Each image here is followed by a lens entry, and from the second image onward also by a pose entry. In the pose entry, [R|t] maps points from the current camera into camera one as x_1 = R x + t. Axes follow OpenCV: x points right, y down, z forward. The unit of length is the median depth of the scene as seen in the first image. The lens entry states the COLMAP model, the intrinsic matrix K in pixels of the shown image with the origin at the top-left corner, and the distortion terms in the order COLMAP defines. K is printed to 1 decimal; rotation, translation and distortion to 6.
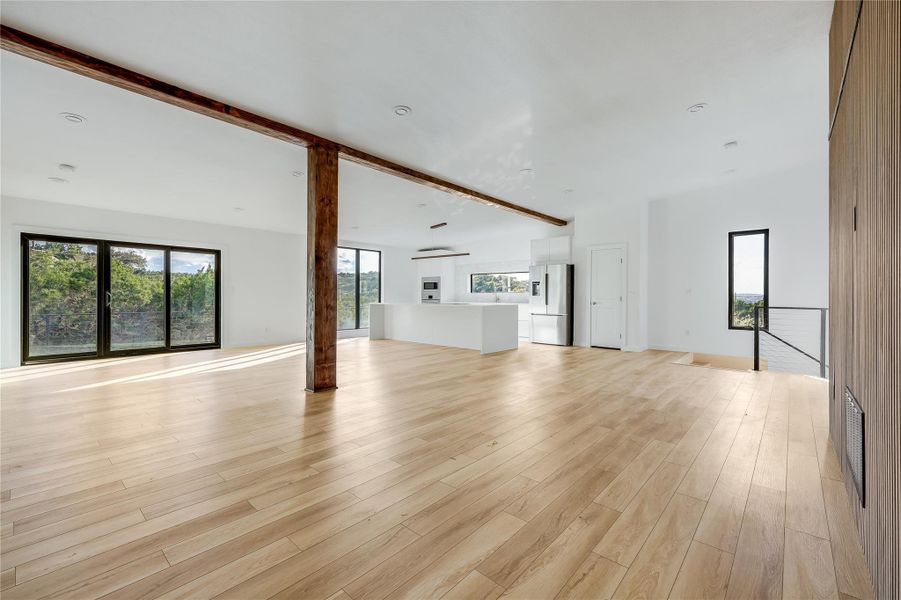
lens RADIAL K [[390.6, 0, 449.2], [0, 390.6, 297.4], [0, 0, 1]] dist [-0.000321, -0.000094]
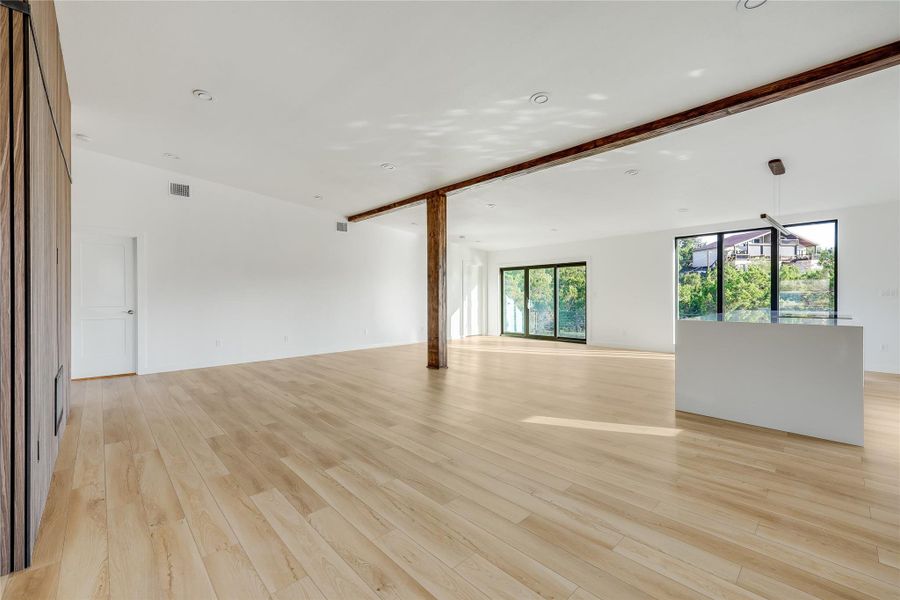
lens RADIAL K [[390.2, 0, 448.7], [0, 390.2, 297.4], [0, 0, 1]] dist [-0.000321, -0.000094]
pose [[-0.120234, -0.004856, -0.992734, 1.088683], [-0.002026, 0.999987, -0.004646, -0.012576], [0.992743, 0.001453, -0.120243, 1.240899]]
